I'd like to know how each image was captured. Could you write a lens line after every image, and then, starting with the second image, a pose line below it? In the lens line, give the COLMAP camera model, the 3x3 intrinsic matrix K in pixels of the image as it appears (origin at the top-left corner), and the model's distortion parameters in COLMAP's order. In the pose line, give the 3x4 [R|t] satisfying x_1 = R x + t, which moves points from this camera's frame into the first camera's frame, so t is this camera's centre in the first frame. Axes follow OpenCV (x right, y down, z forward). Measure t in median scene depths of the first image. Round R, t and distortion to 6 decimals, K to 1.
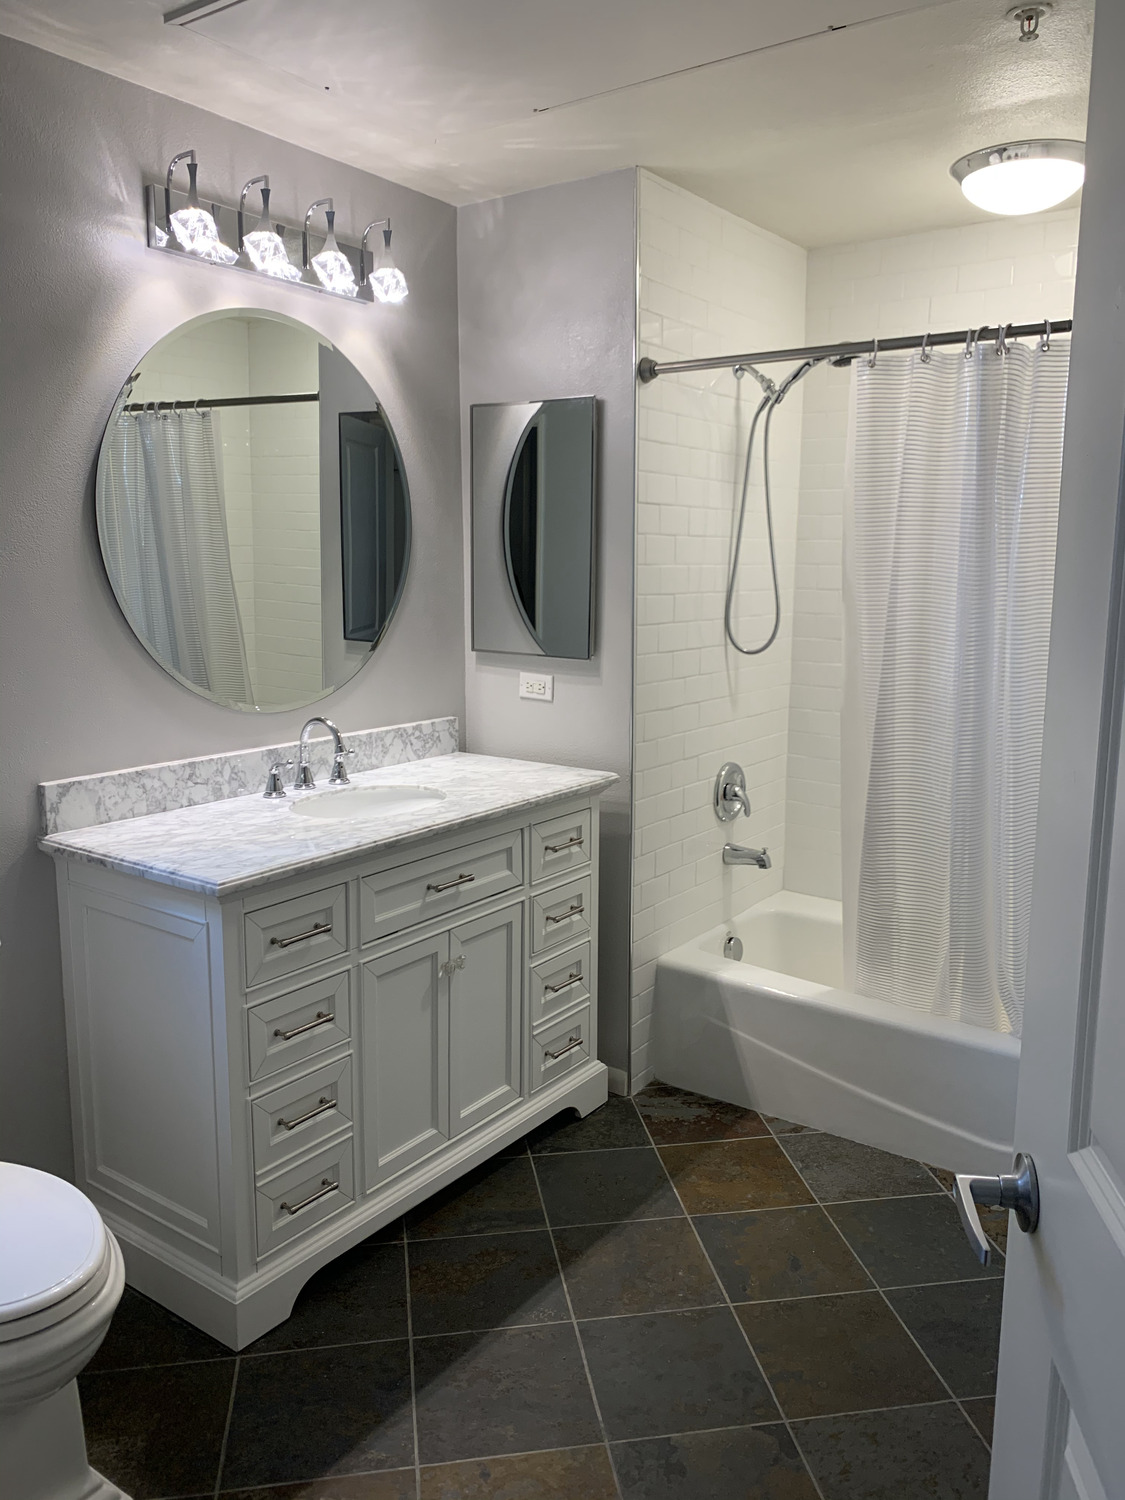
lens RADIAL K [[1142.6, 0, 568.3], [0, 1142.6, 747.9], [0, 0, 1]] dist [0.025779, -0.025207]
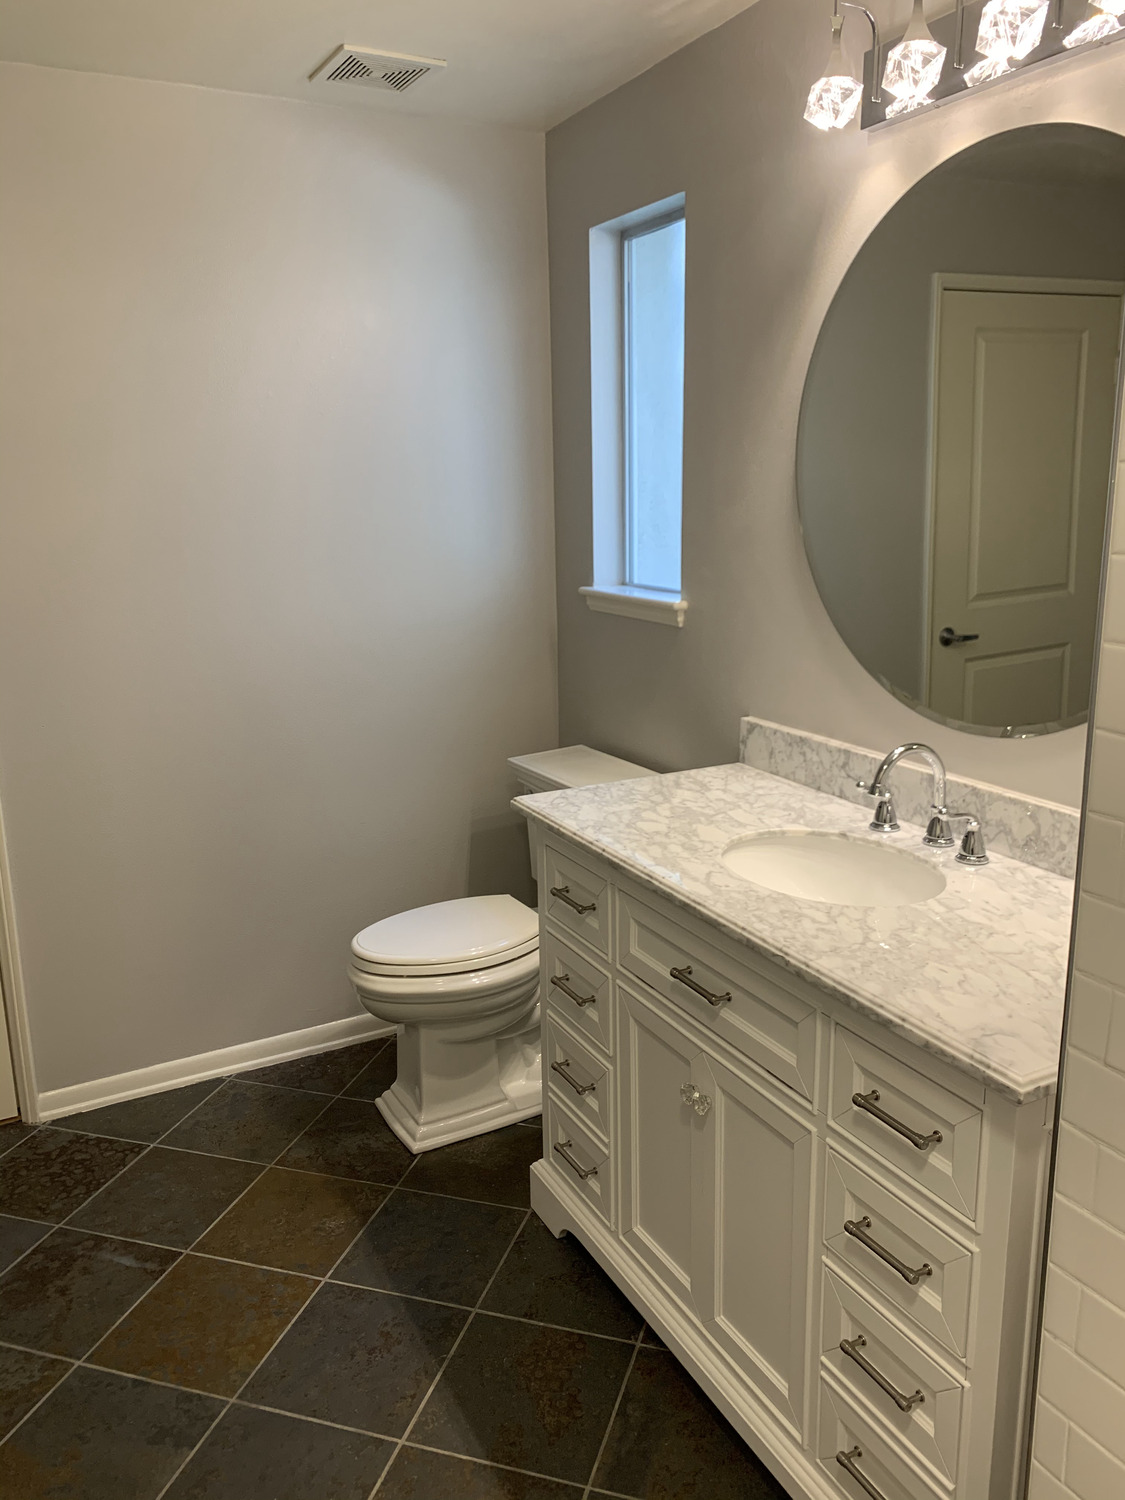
lens RADIAL K [[1142.6, 0, 568.5], [0, 1142.6, 748.3], [0, 0, 1]] dist [0.025779, -0.025207]
pose [[-0.447124, 0.206198, -0.870381, 0.536463], [-0.136671, 0.945892, 0.294296, -0.224202], [0.883969, 0.250542, -0.394750, 1.224940]]
